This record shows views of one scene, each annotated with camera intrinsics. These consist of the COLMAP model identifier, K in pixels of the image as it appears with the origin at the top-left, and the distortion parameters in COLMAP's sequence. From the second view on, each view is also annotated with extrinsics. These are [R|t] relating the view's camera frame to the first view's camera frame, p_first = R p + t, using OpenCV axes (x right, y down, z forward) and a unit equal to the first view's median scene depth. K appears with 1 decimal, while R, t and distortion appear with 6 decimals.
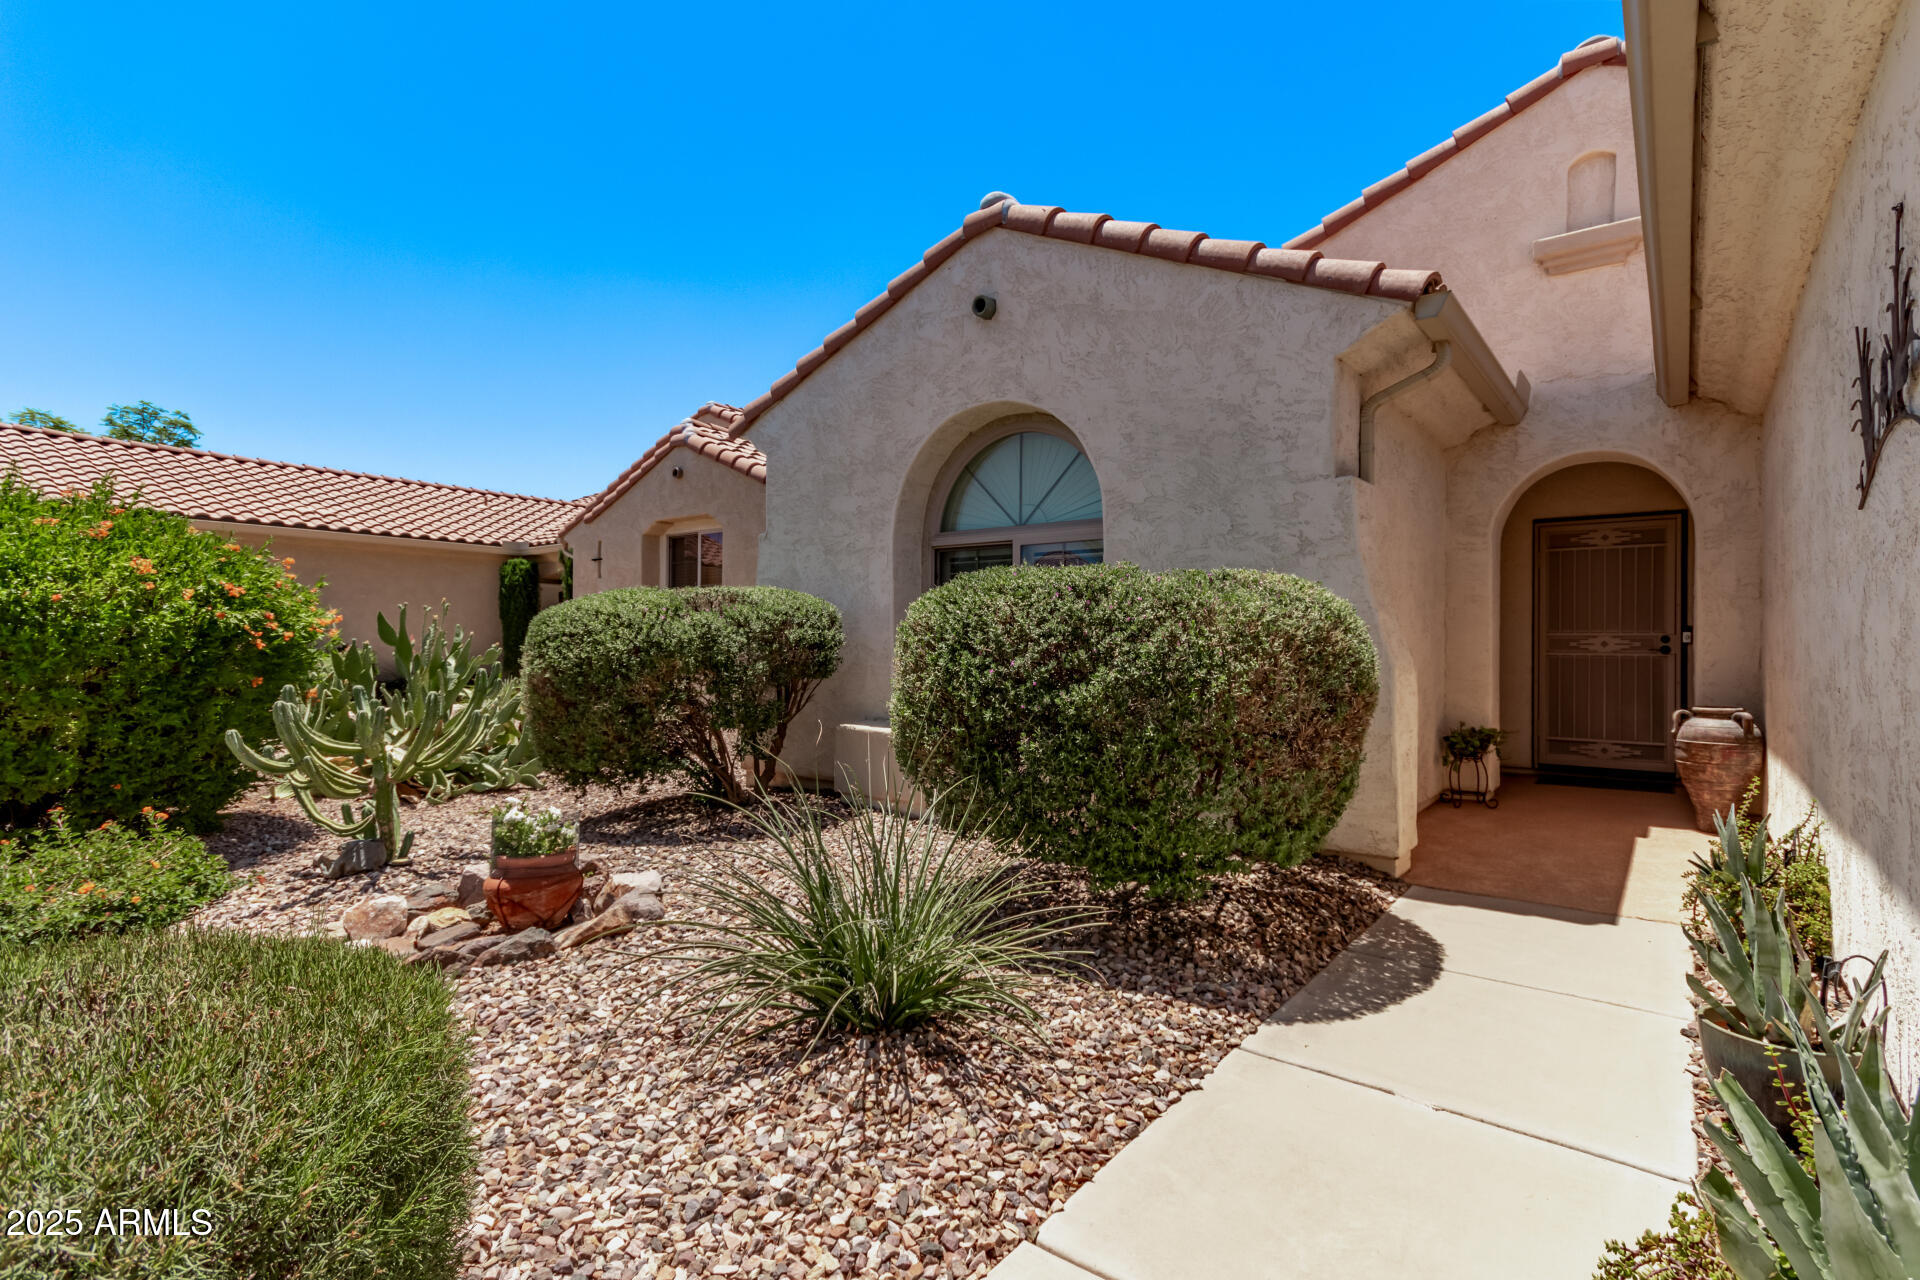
lens RADIAL K [[922.2, 0, 966.2], [0, 922.2, 649.5], [0, 0, 1]] dist [-0.001573, 0.001154]
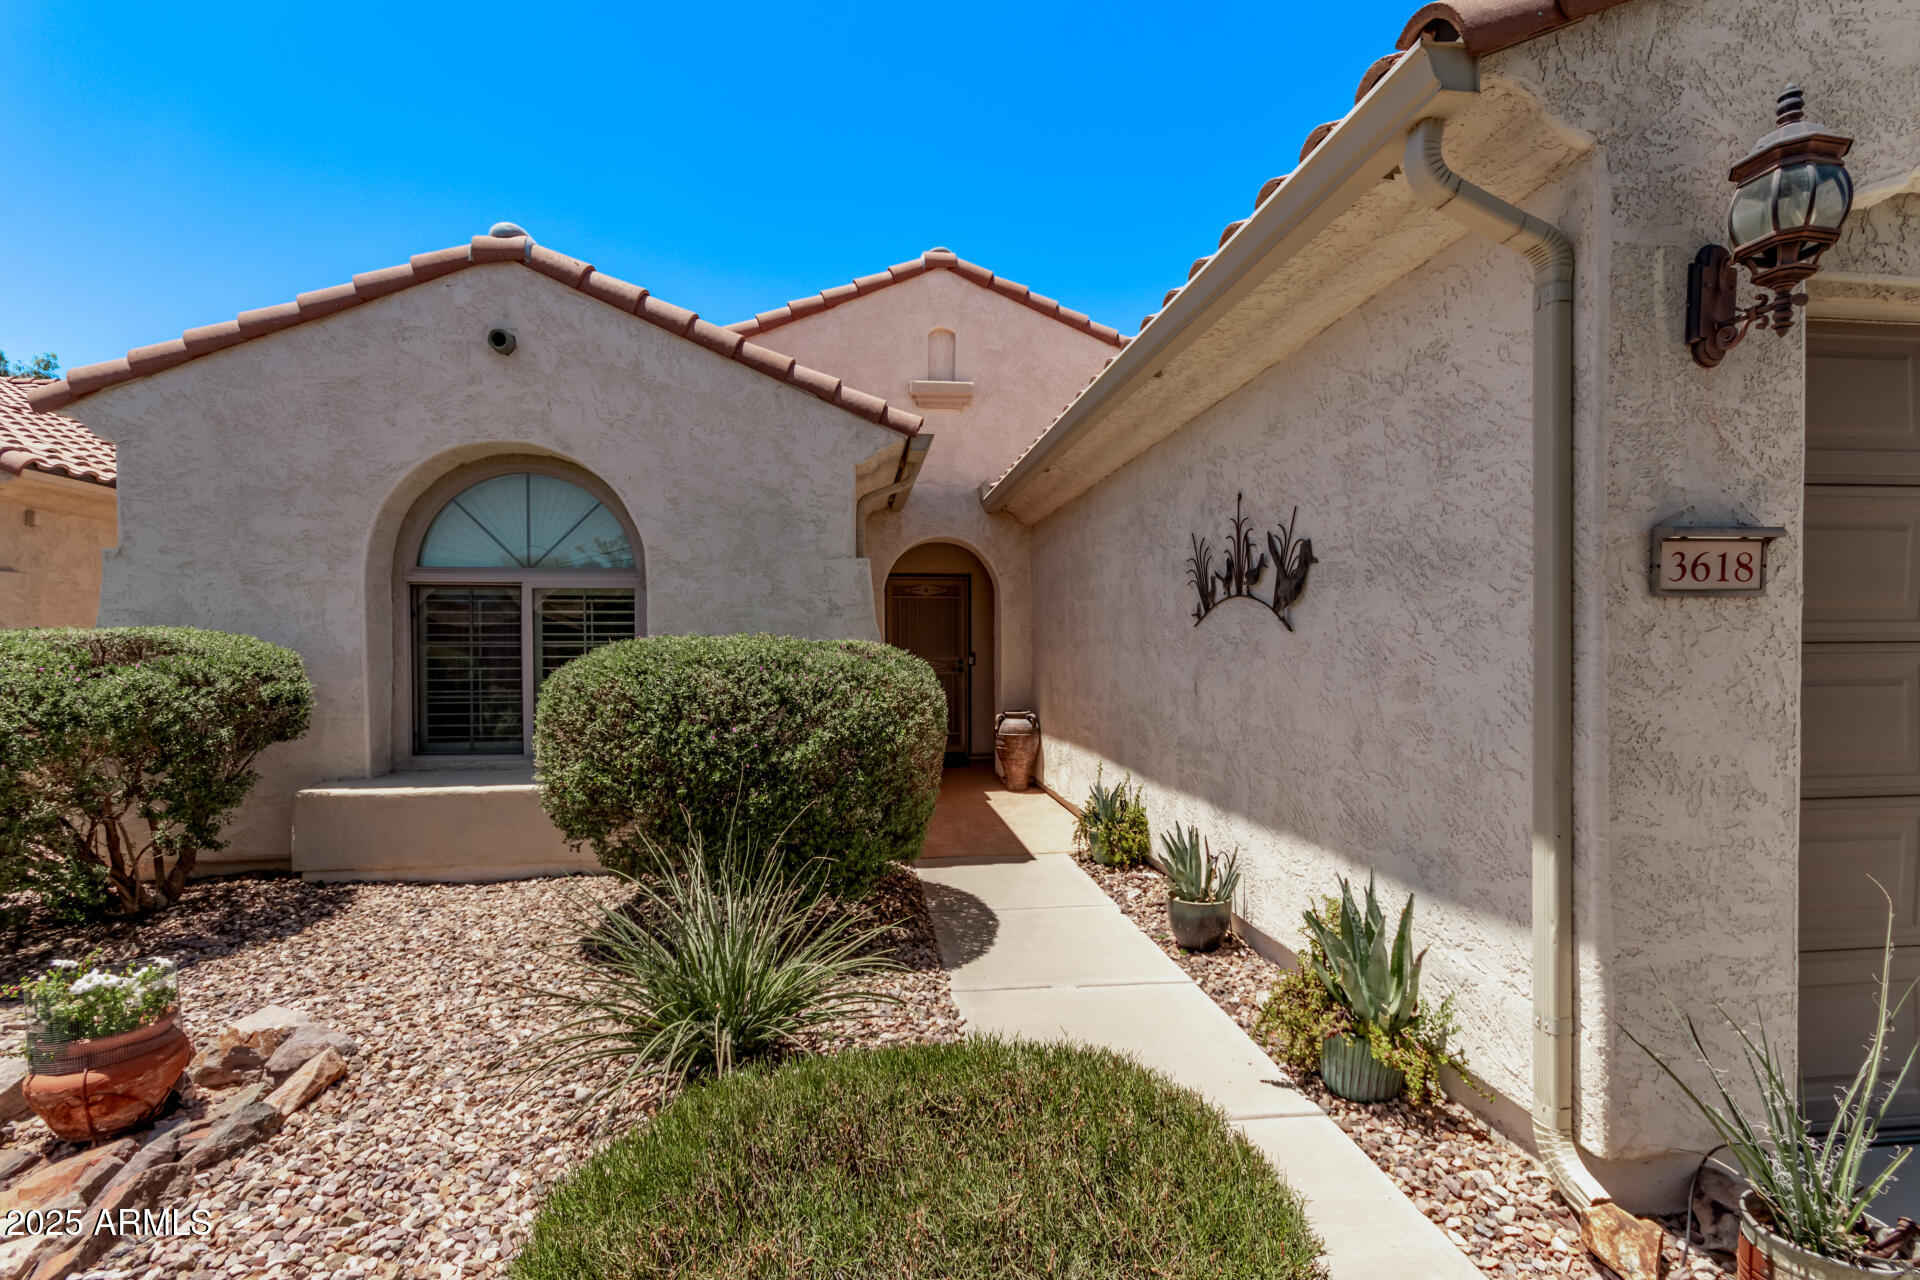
lens RADIAL K [[922.2, 0, 927.3], [0, 922.2, 655.4], [0, 0, 1]] dist [-0.001573, 0.001154]
pose [[0.706055, -0.022781, 0.707791, -0.384779], [0.011651, 0.999721, 0.020556, -0.063757], [-0.708062, -0.006267, 0.706123, 0.006299]]
